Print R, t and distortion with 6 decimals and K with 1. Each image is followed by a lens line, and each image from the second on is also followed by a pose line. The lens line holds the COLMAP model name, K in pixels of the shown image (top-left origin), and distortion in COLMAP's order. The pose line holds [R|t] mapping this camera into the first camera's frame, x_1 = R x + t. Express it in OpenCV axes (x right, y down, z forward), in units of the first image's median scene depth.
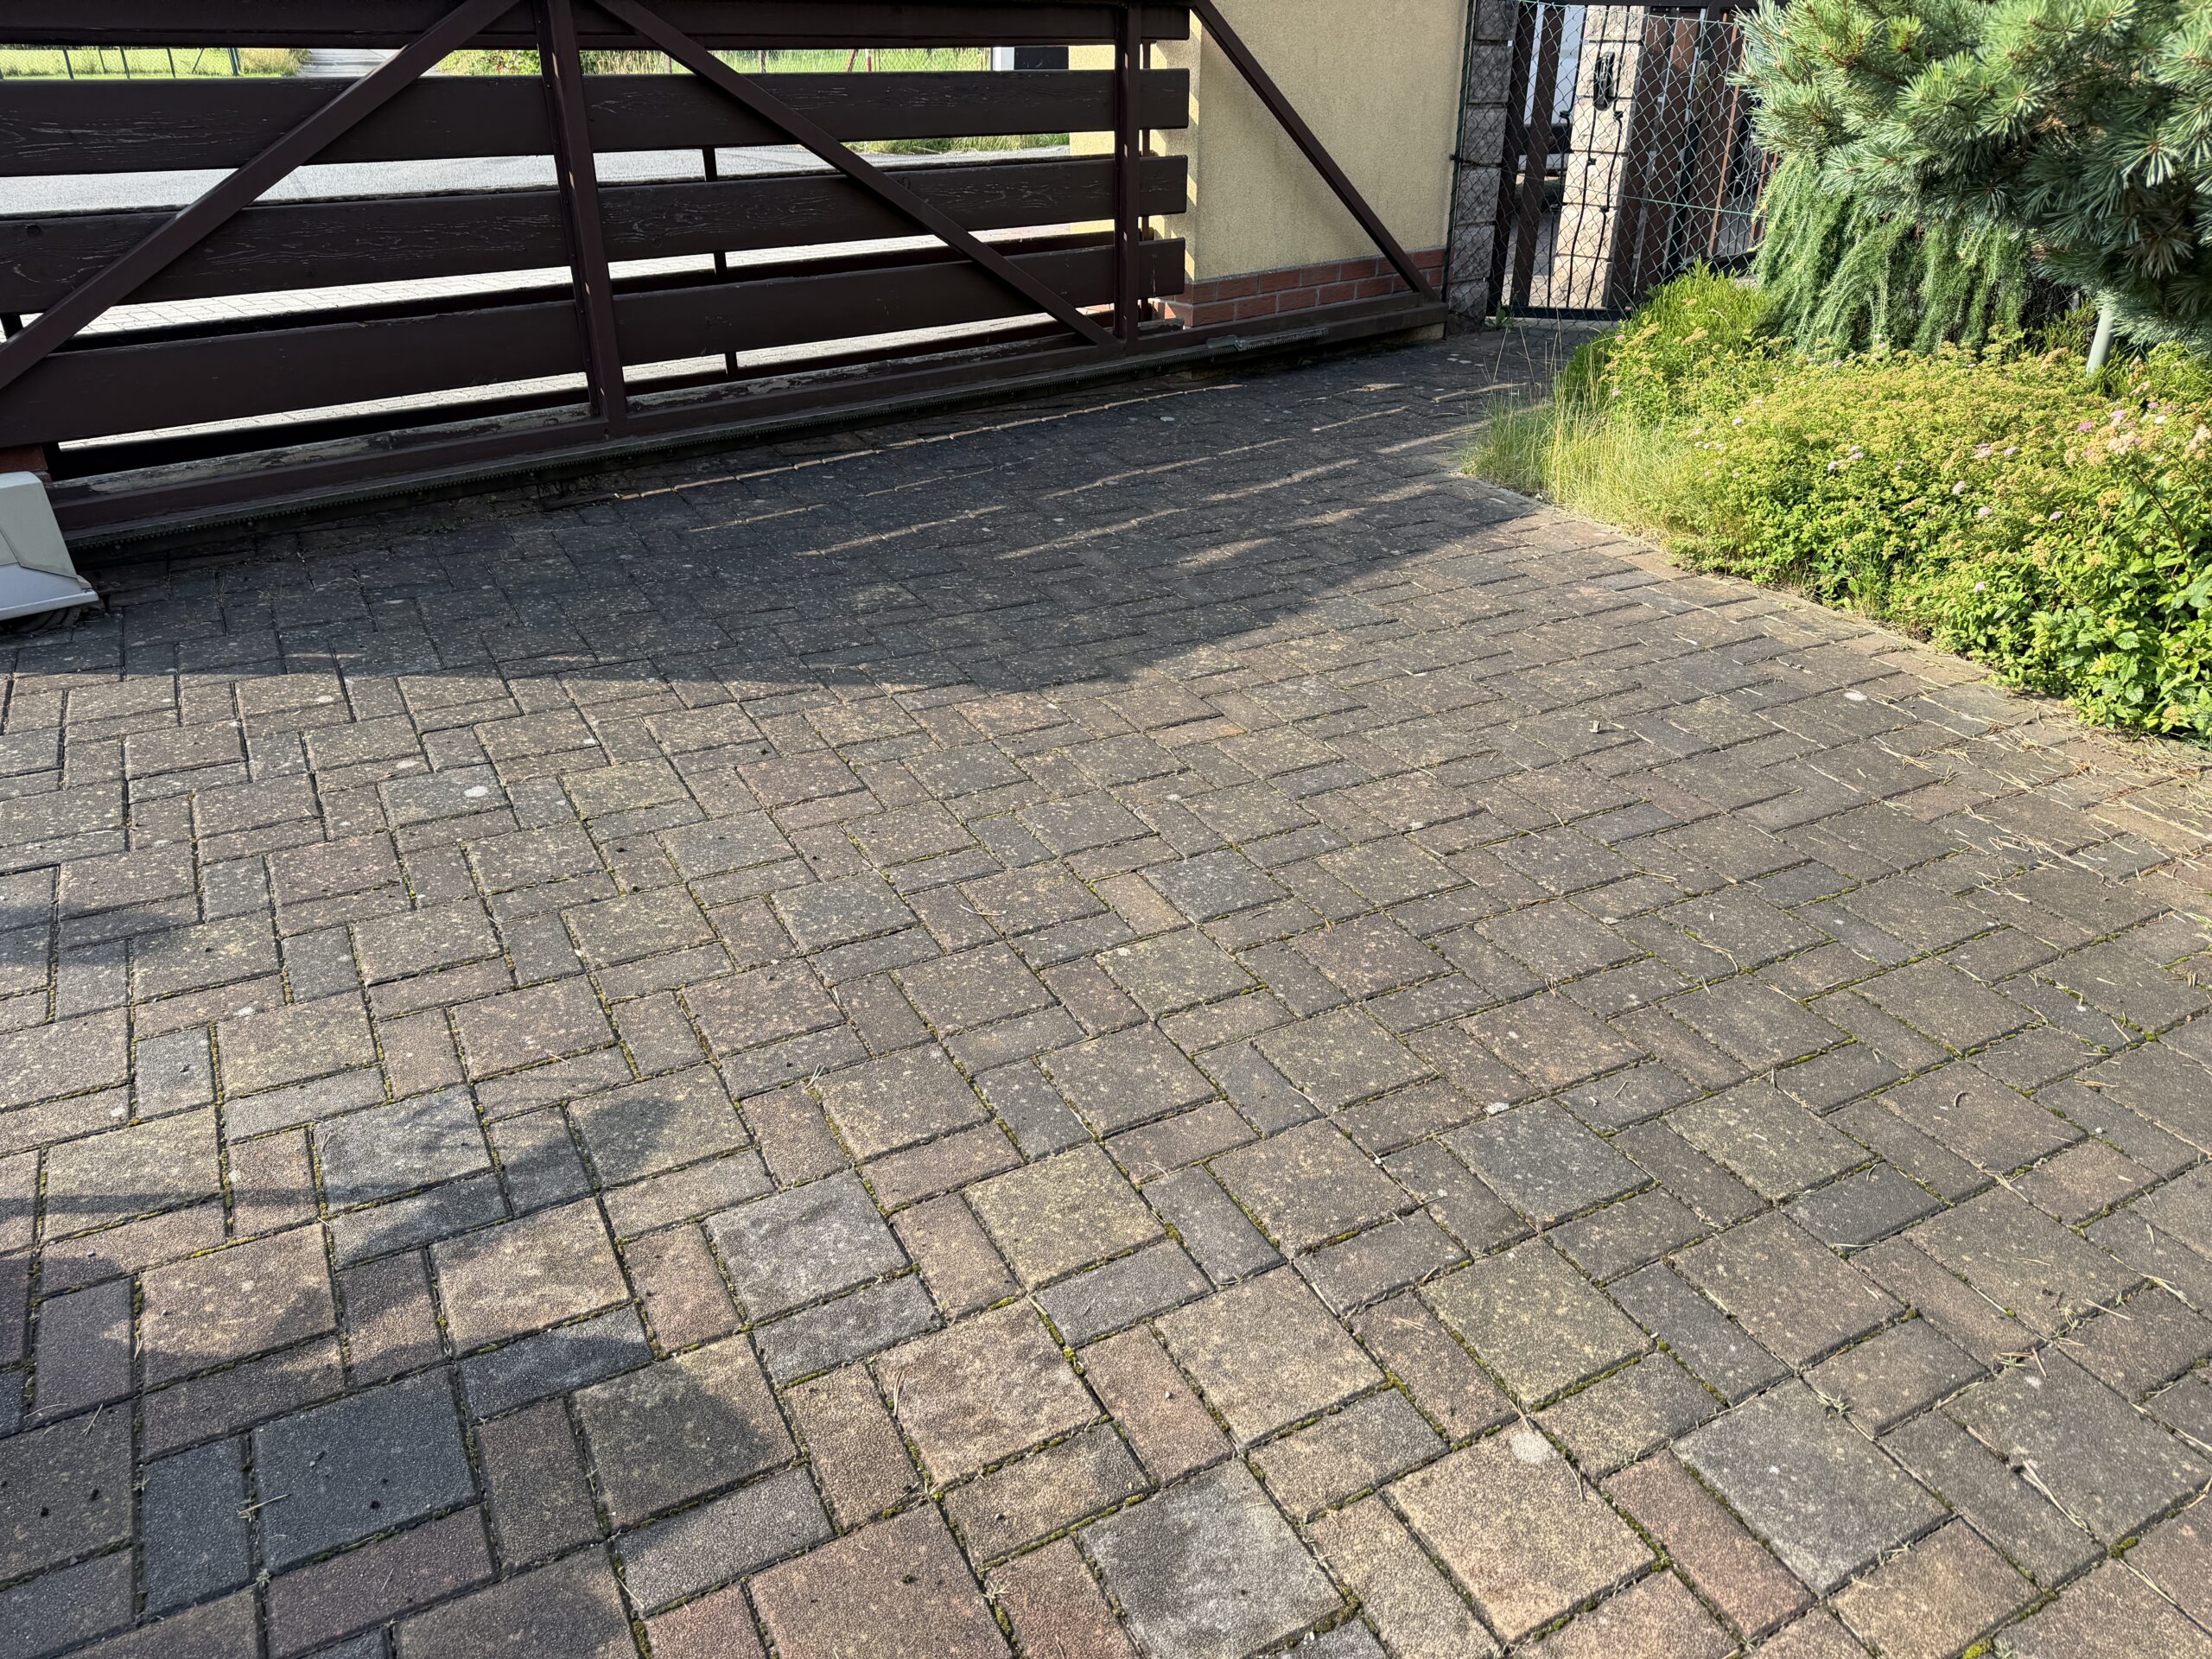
lens RADIAL K [[1541.8, 0, 1106.2], [0, 1541.8, 859.0], [0, 0, 1]] dist [0.195341, -0.371595]
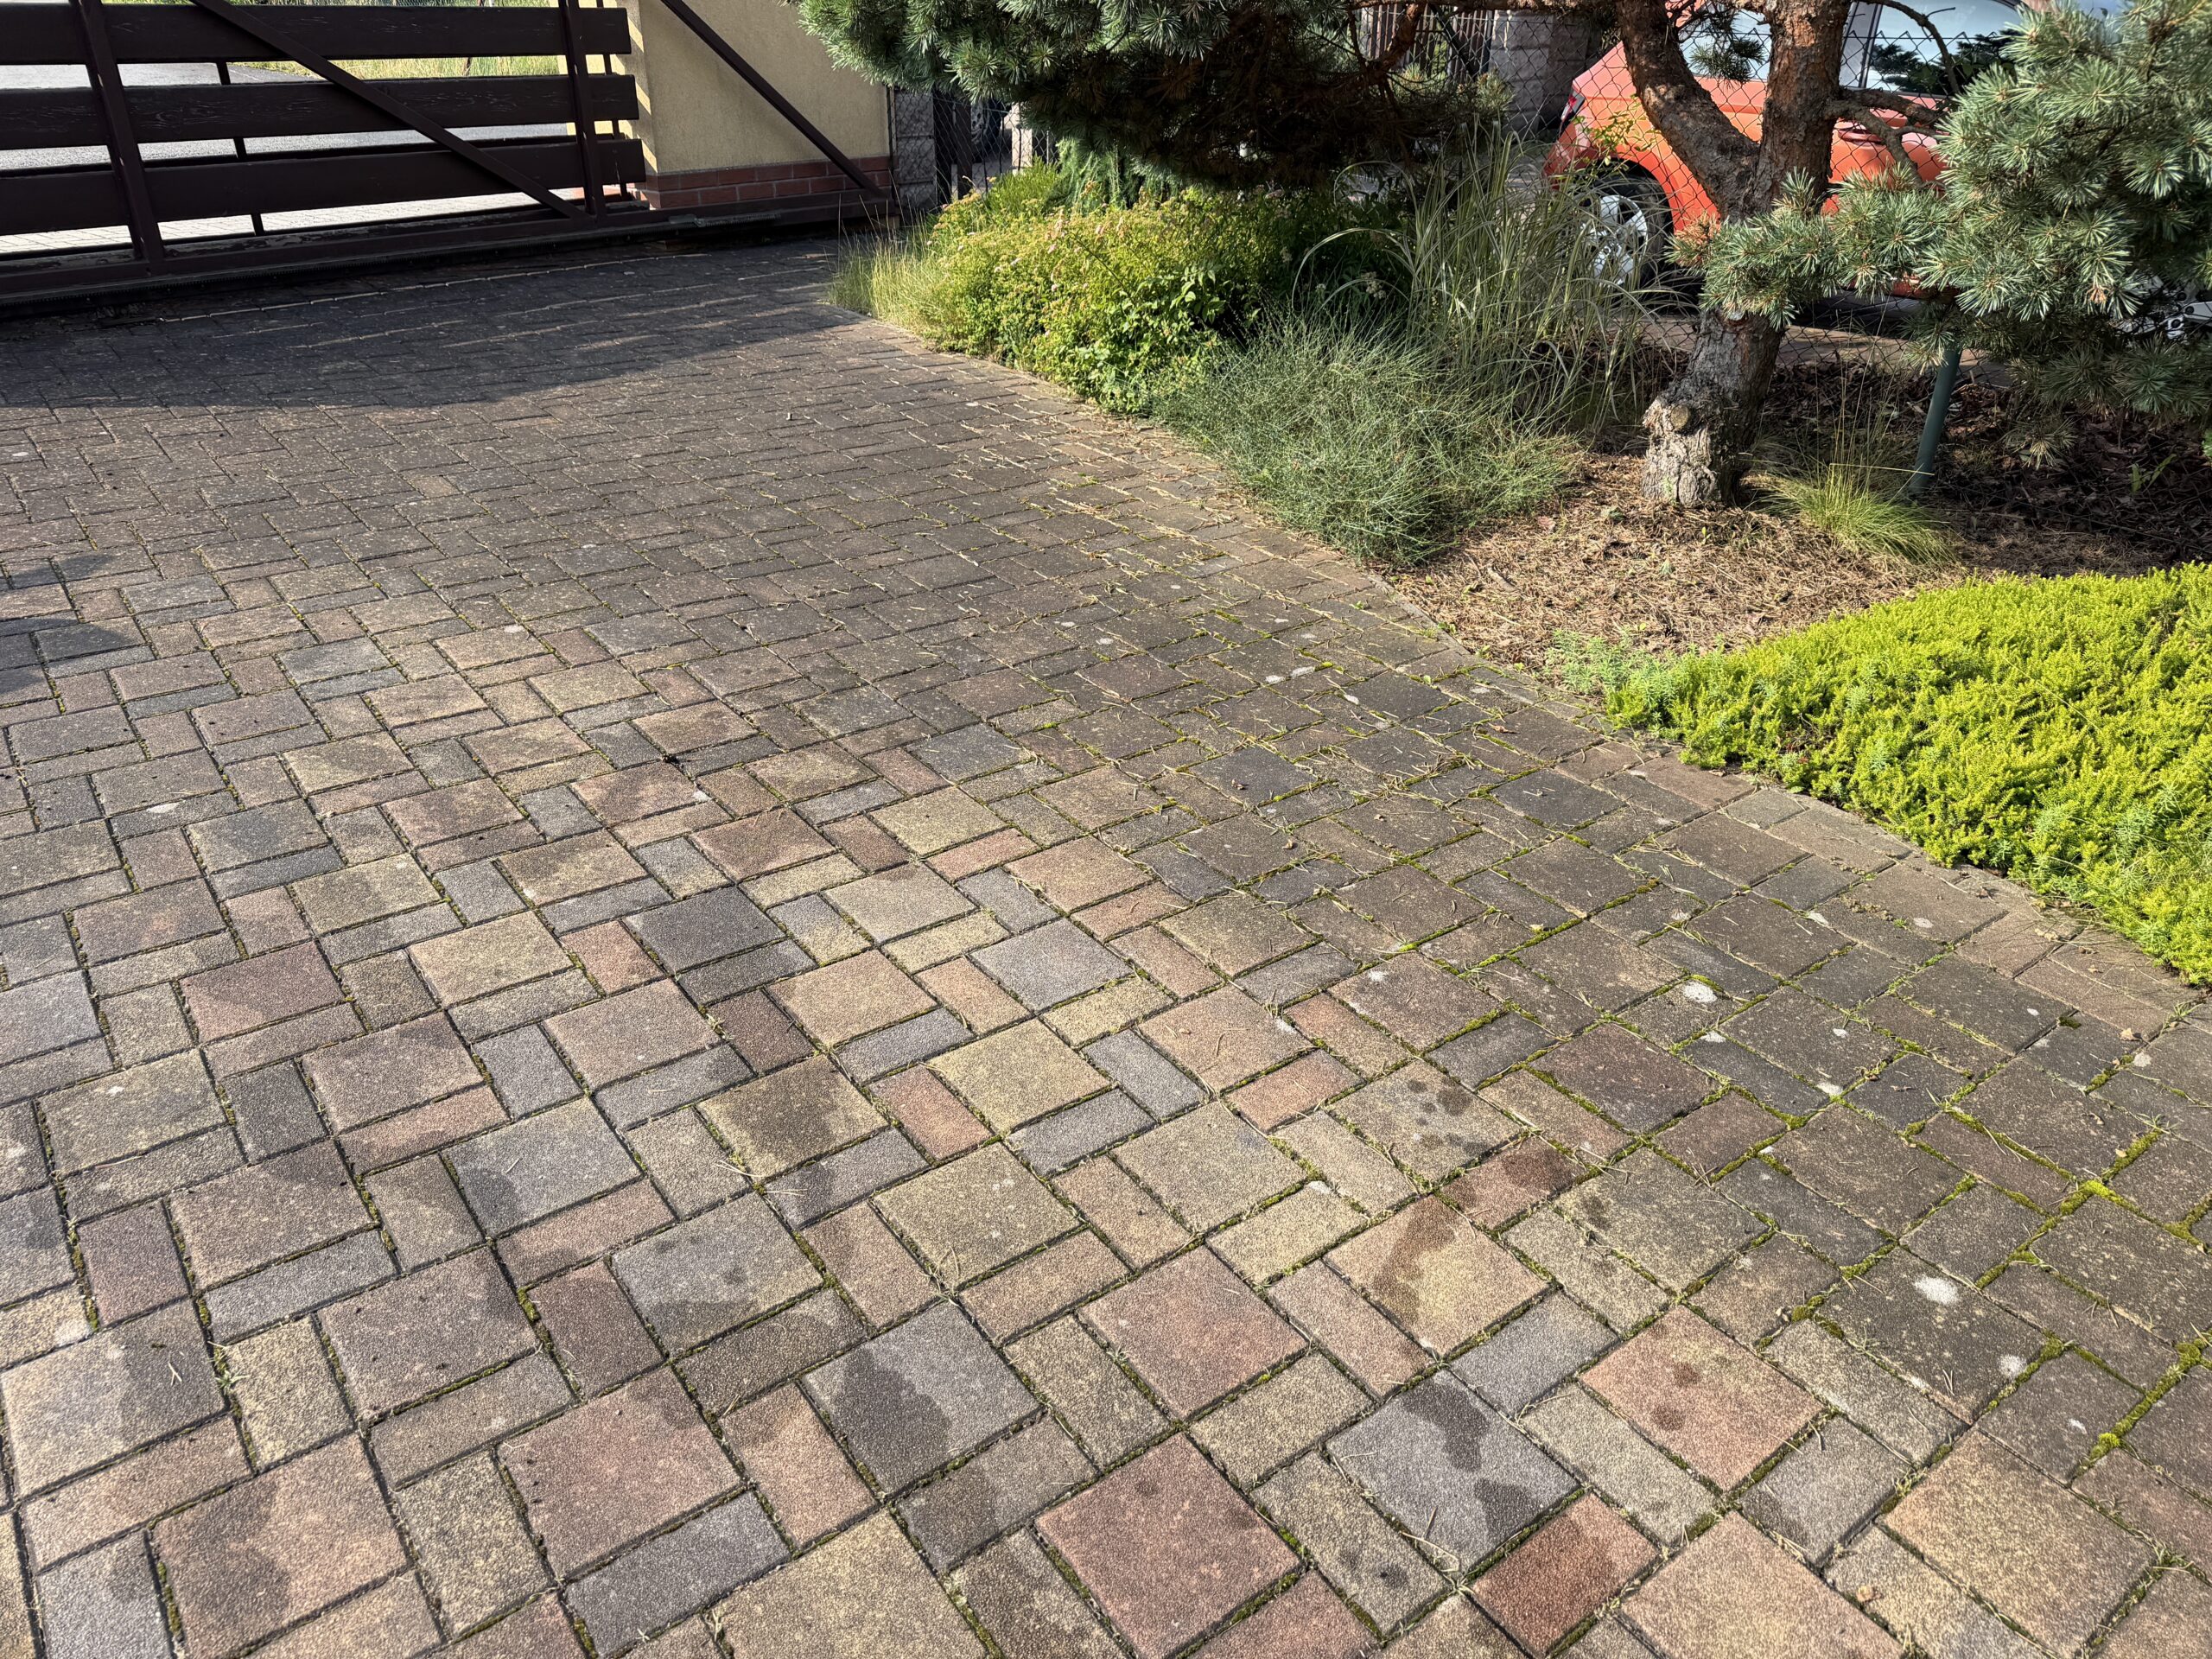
lens RADIAL K [[1551.8, 0, 1107.9], [0, 1551.8, 875.2], [0, 0, 1]] dist [-0.001005, -0.006814]
pose [[0.987590, -0.066255, 0.142395, 0.300557], [0.061440, 0.997389, 0.037948, 0.272041], [-0.144538, -0.028728, 0.989082, -0.493958]]
